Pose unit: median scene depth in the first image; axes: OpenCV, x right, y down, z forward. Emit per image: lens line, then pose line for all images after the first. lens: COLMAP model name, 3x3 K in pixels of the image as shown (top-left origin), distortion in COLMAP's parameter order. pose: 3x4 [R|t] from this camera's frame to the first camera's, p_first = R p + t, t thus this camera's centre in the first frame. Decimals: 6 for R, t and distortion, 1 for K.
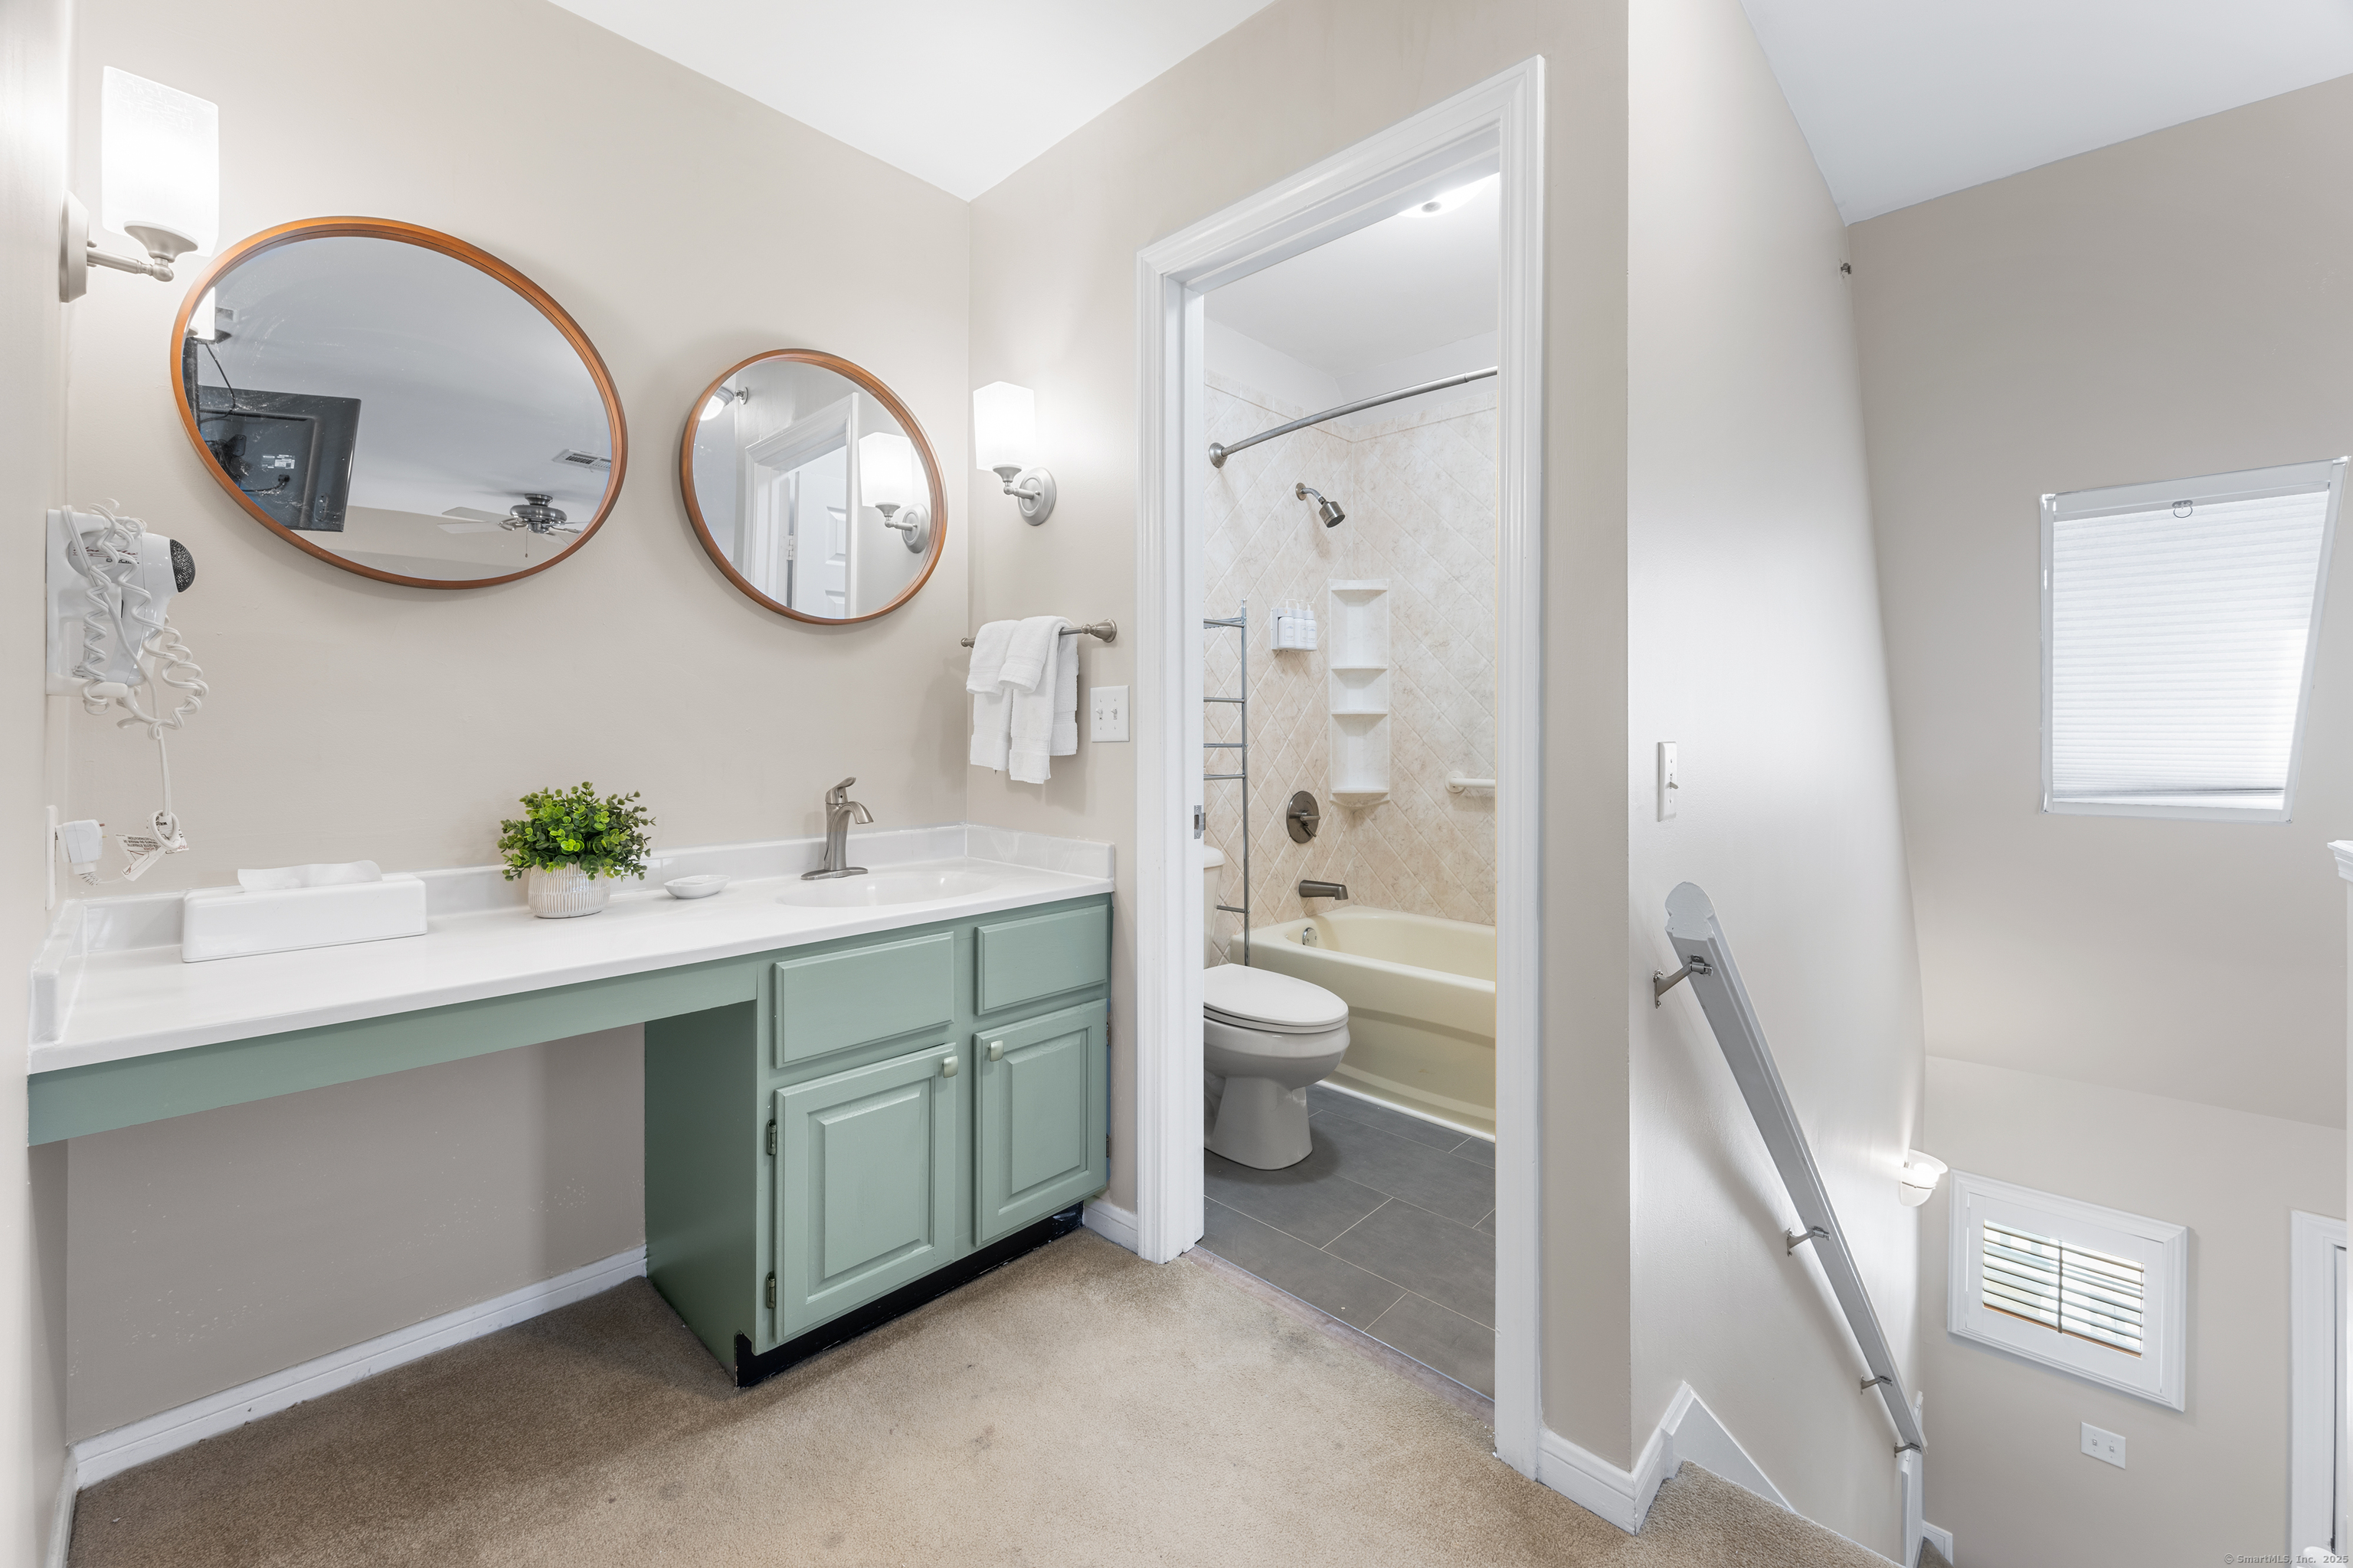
lens RADIAL K [[957.1, 0, 1207.2], [0, 957.1, 734.4], [0, 0, 1]] dist [-0.000763, -0.000153]
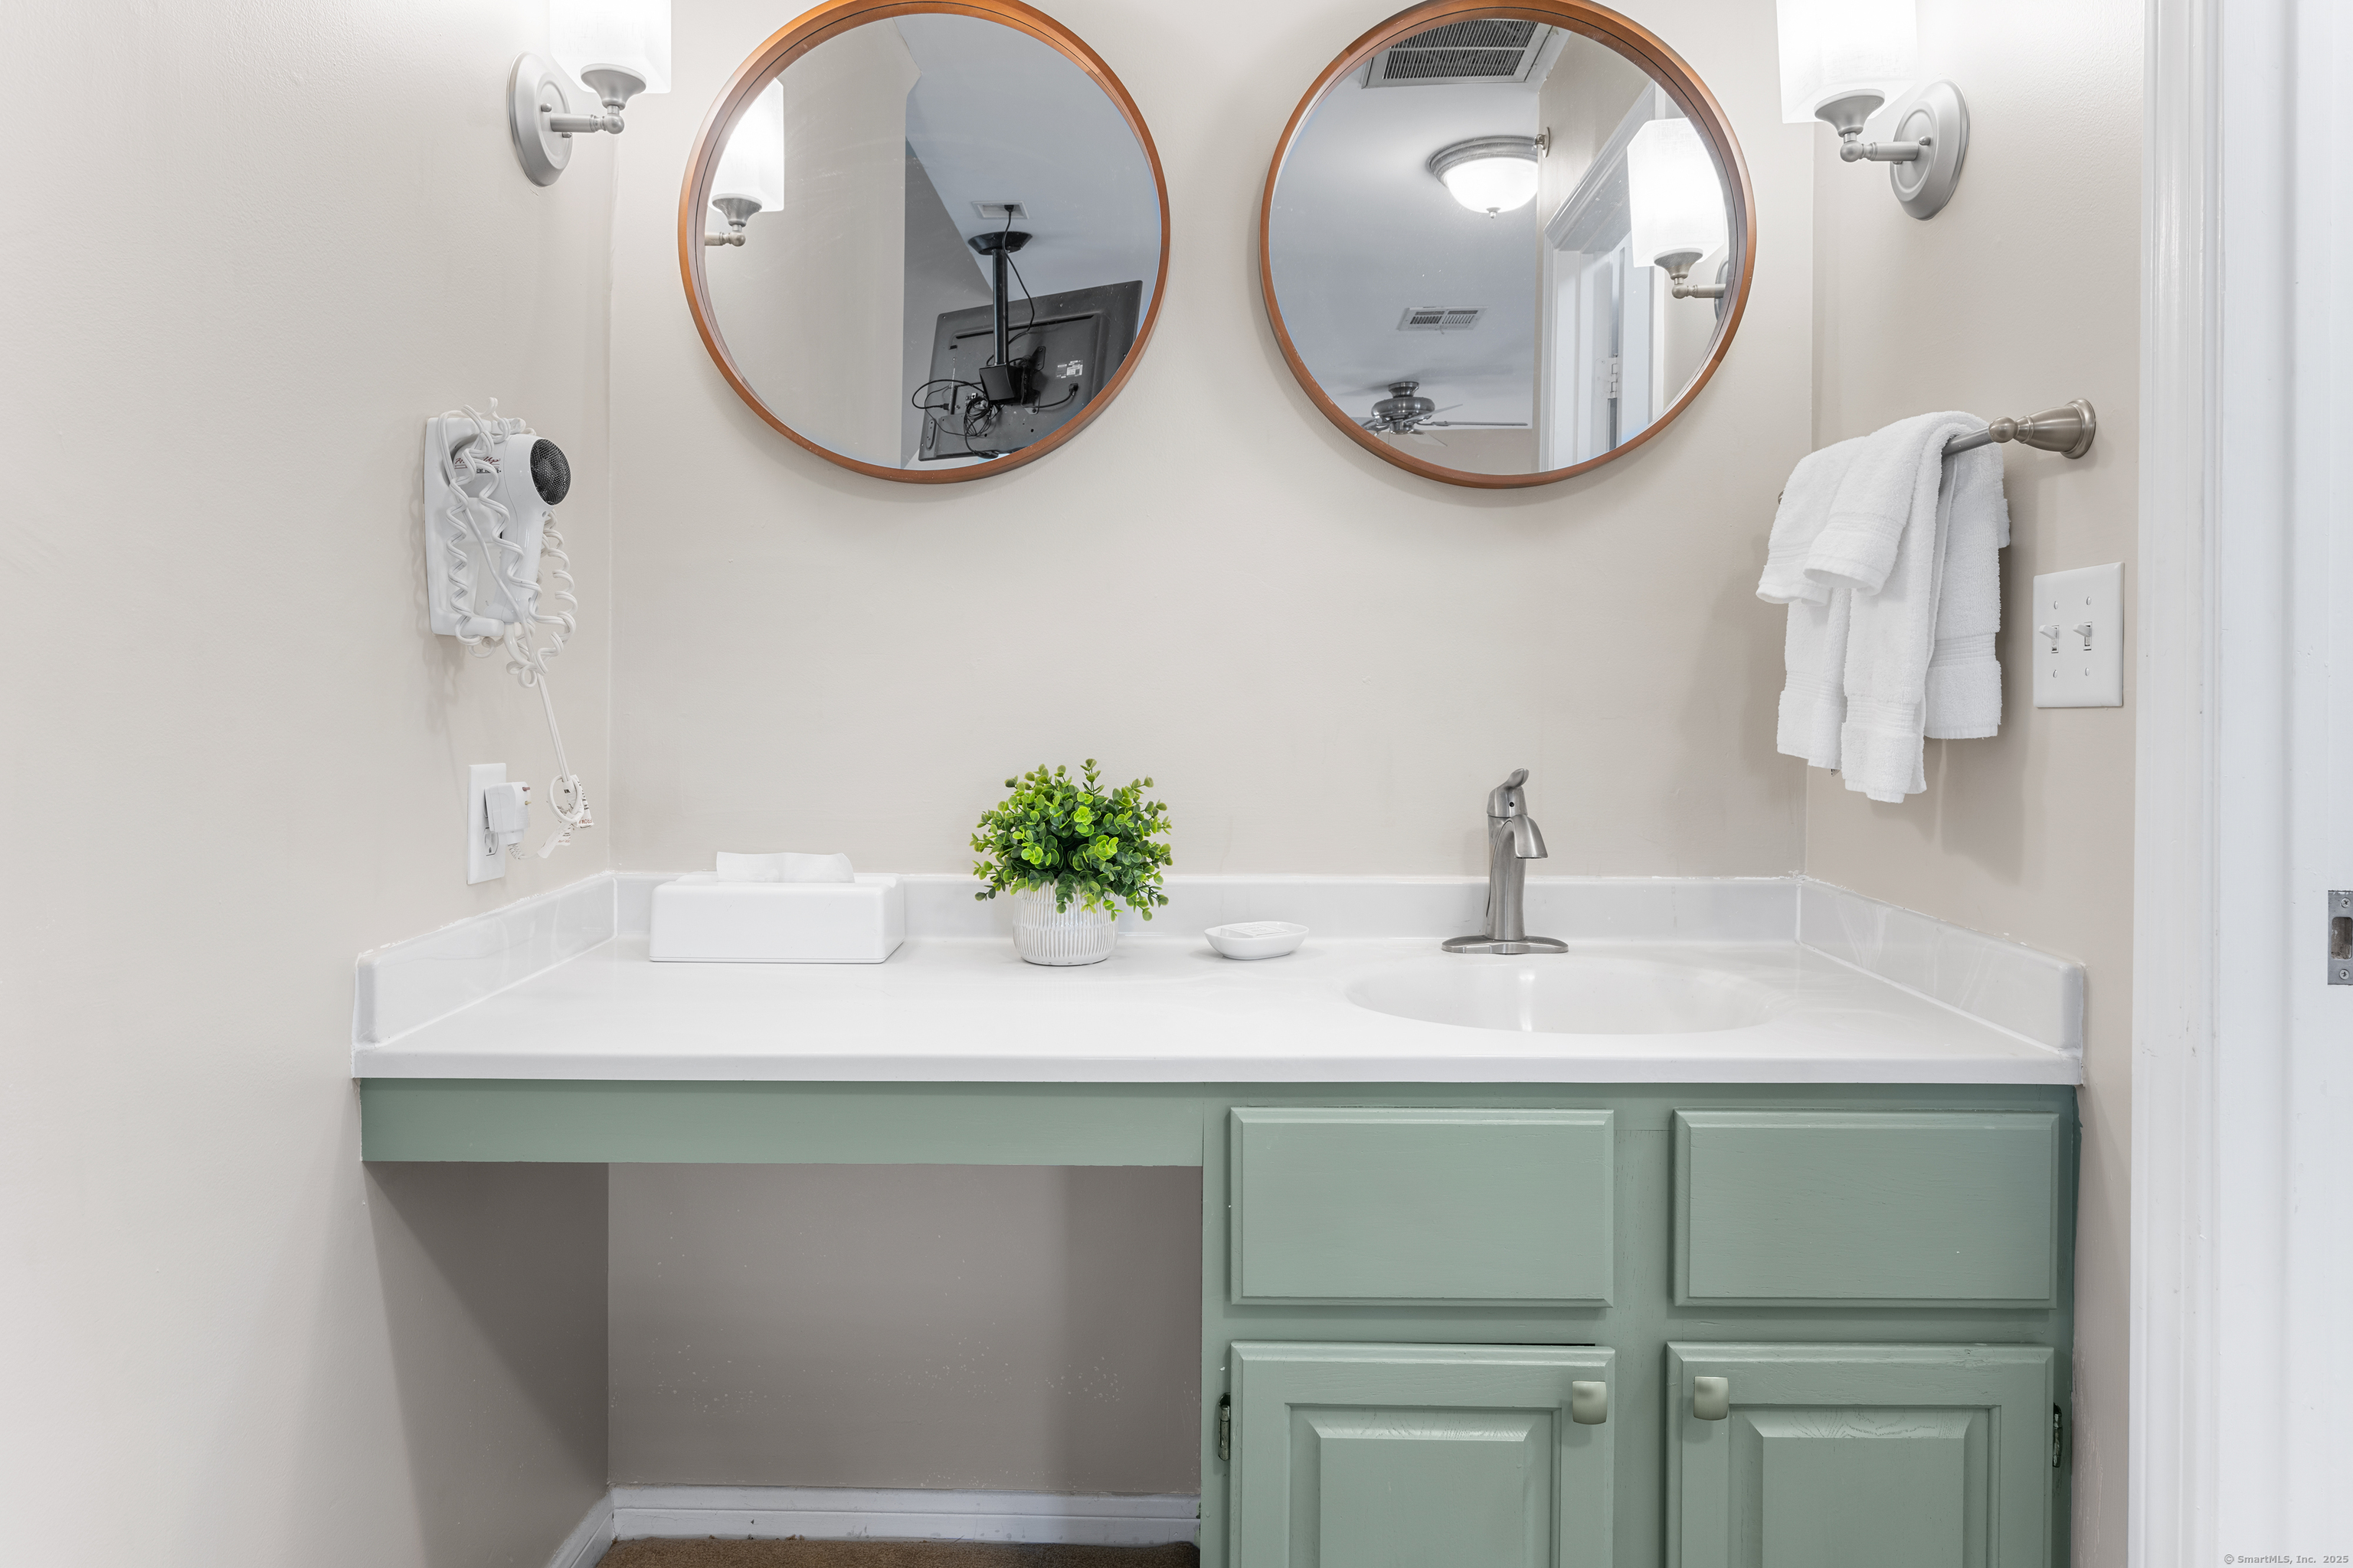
lens RADIAL K [[1458.4, 0, 1176.8], [0, 1458.4, 701.6], [0, 0, 1]] dist [-0.000093, -0.001501]
pose [[0.661612, 0.008294, -0.749801, 0.113209], [-0.005131, 0.999965, 0.006533, 0.003434], [0.749829, -0.000475, 0.661632, 0.340813]]
